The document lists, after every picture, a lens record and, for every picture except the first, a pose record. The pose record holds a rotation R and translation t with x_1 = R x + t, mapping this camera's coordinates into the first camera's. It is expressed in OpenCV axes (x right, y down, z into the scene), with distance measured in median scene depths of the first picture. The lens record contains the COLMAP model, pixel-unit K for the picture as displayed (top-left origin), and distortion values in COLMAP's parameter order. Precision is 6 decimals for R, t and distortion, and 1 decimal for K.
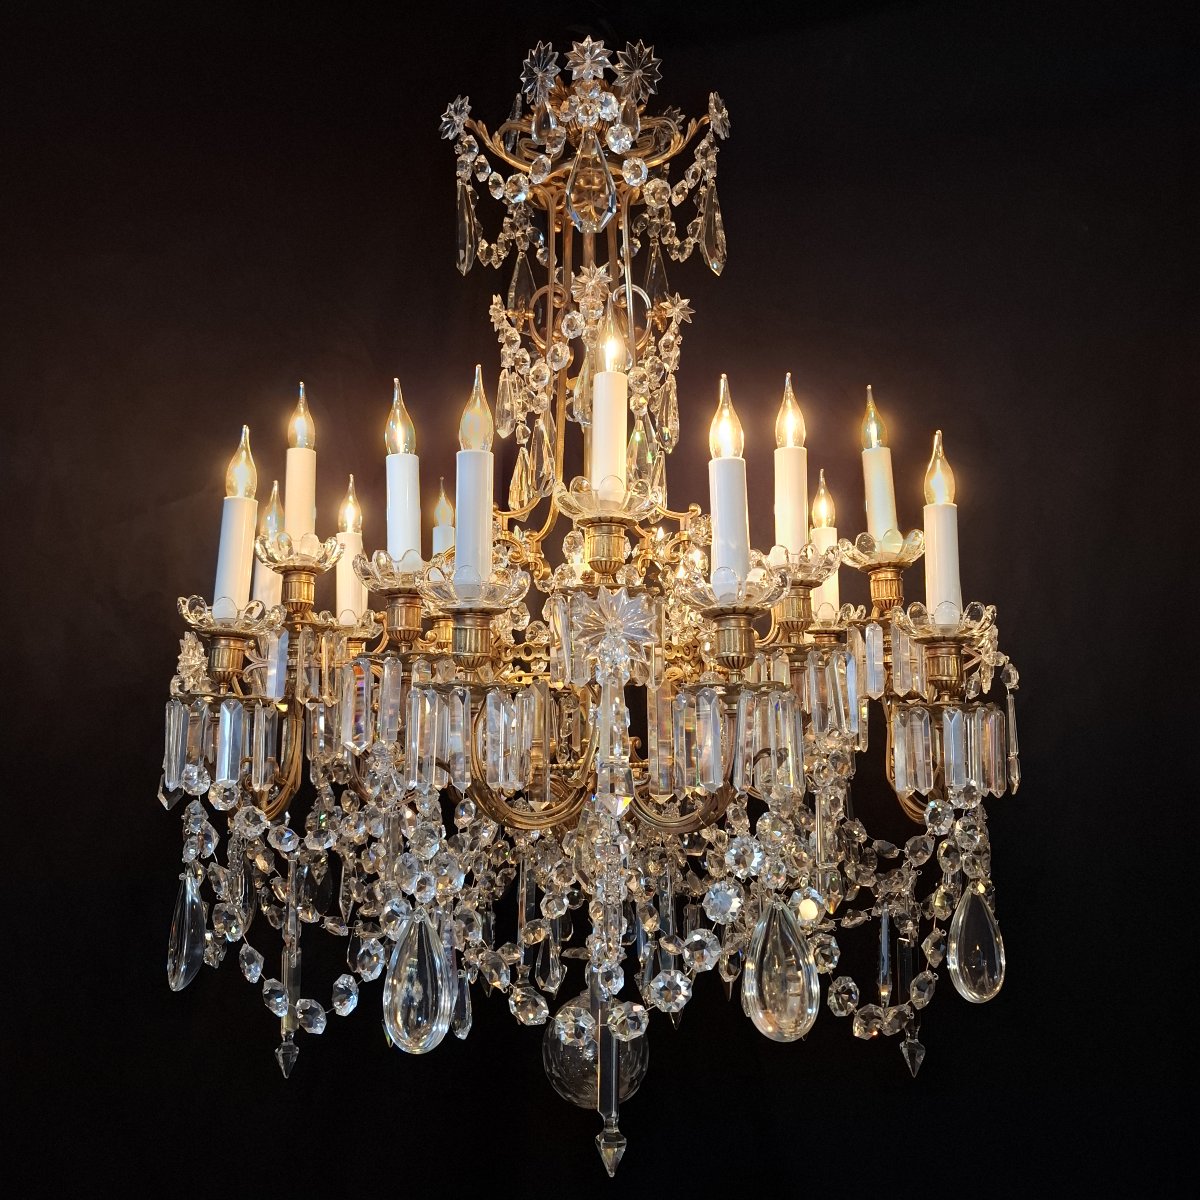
lens RADIAL K [[1059.6, 0, 595.3], [0, 1059.6, 595.6], [0, 0, 1]] dist [0.105204, -0.178007]
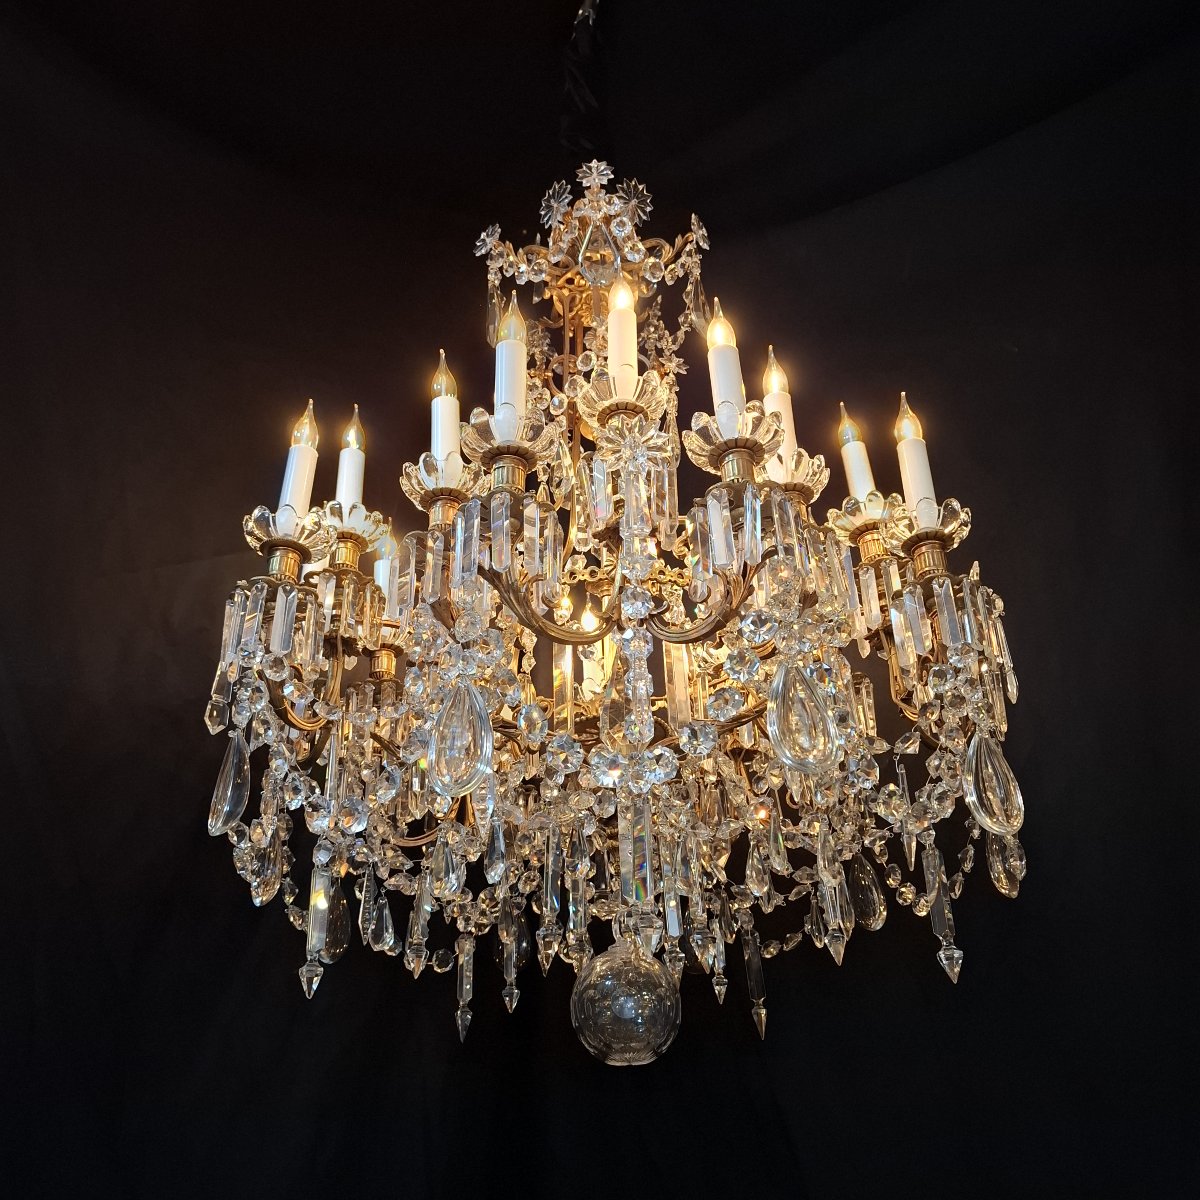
lens RADIAL K [[1062.0, 0, 600.0], [0, 1062.0, 600.0], [0, 0, 1]] dist [0.080472, -0.180927]
pose [[0.999686, -0.024026, 0.007083, -0.022271], [0.025016, 0.943330, -0.330912, 0.412350], [0.001269, 0.330985, 0.943635, -0.029601]]
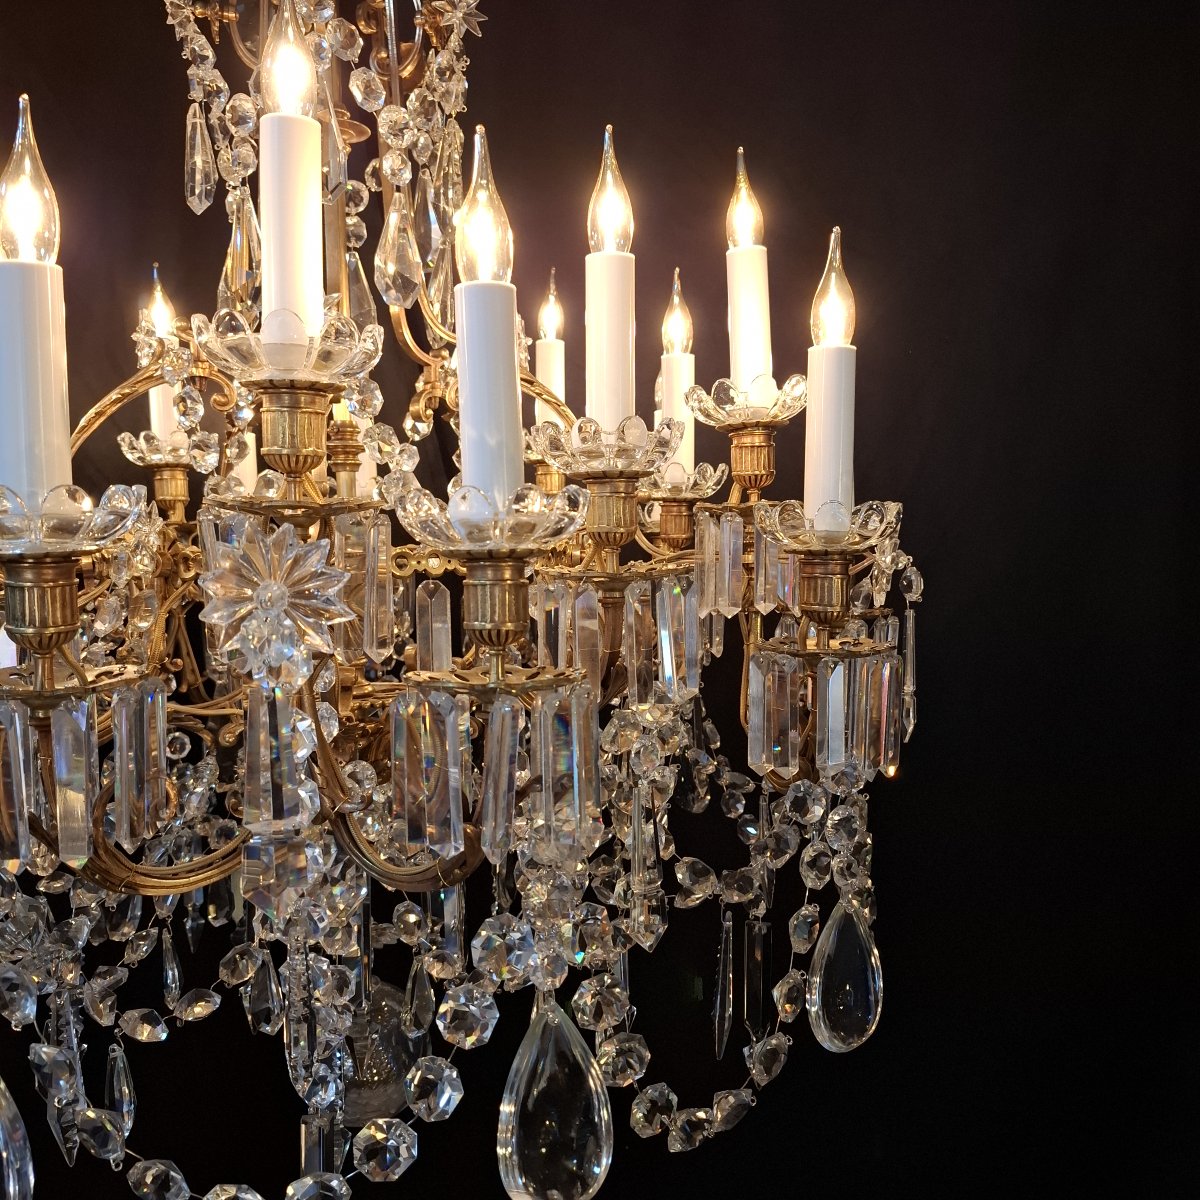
lens RADIAL K [[1059.6, 0, 595.3], [0, 1059.6, 595.6], [0, 0, 1]] dist [0.105204, -0.178007]
pose [[0.994725, -0.015944, 0.101334, 0.097848], [-0.006266, 0.976557, 0.215167, -0.070181], [-0.102389, -0.214666, 0.971306, 0.310343]]
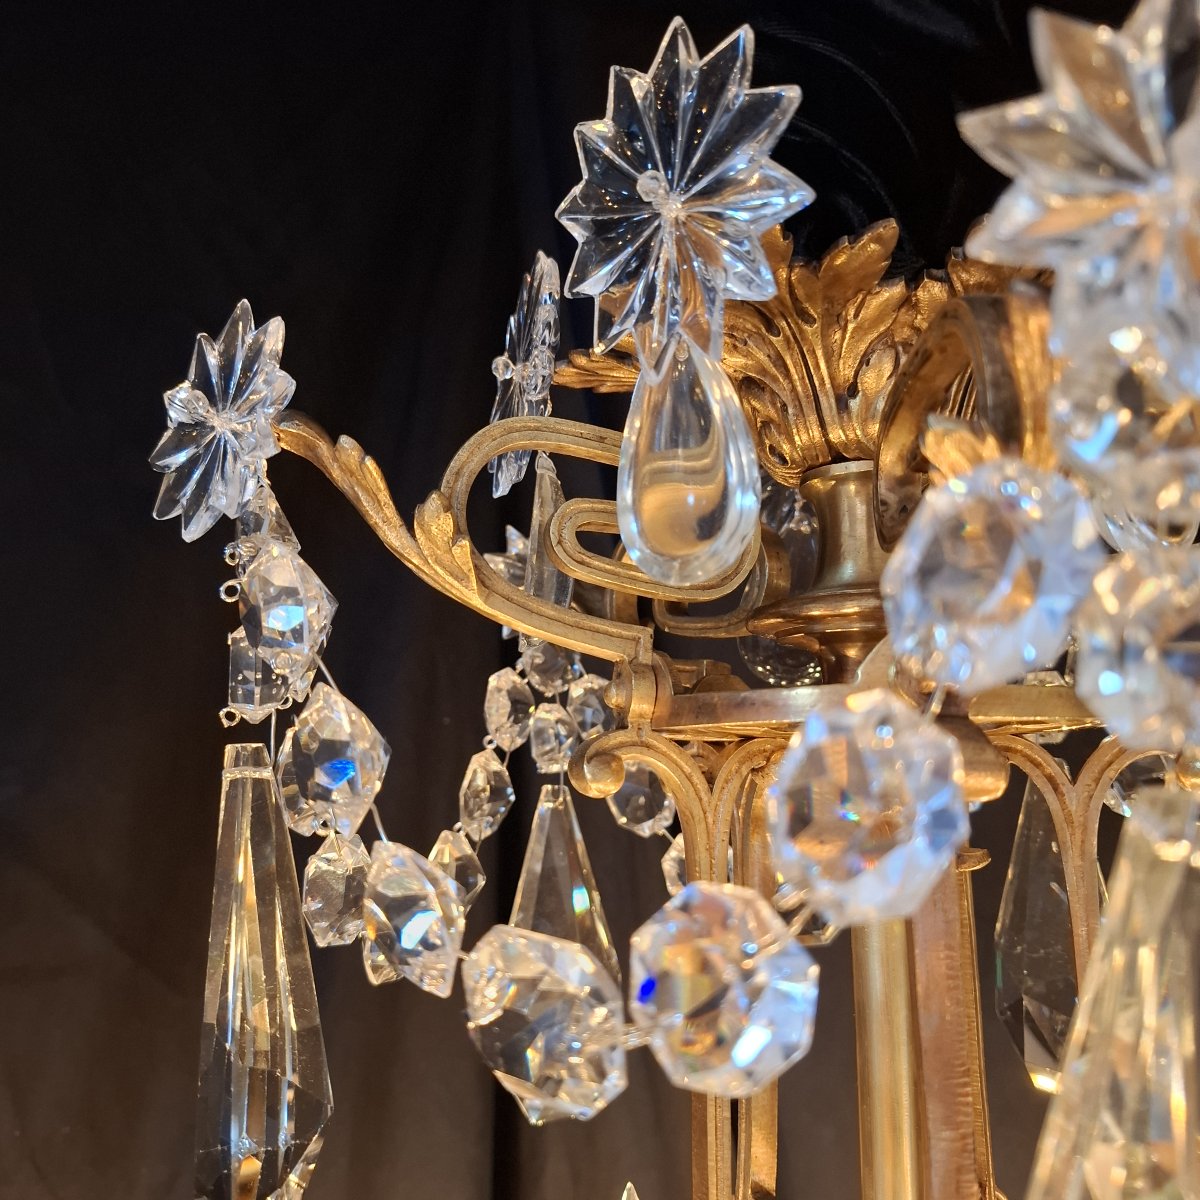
lens RADIAL K [[1059.6, 0, 595.3], [0, 1059.6, 595.6], [0, 0, 1]] dist [0.105204, -0.178007]
pose [[0.999771, 0.008883, -0.019451, -0.068207], [-0.009428, 0.999561, -0.028087, -0.470692], [0.019193, 0.028264, 0.999416, 0.934163]]
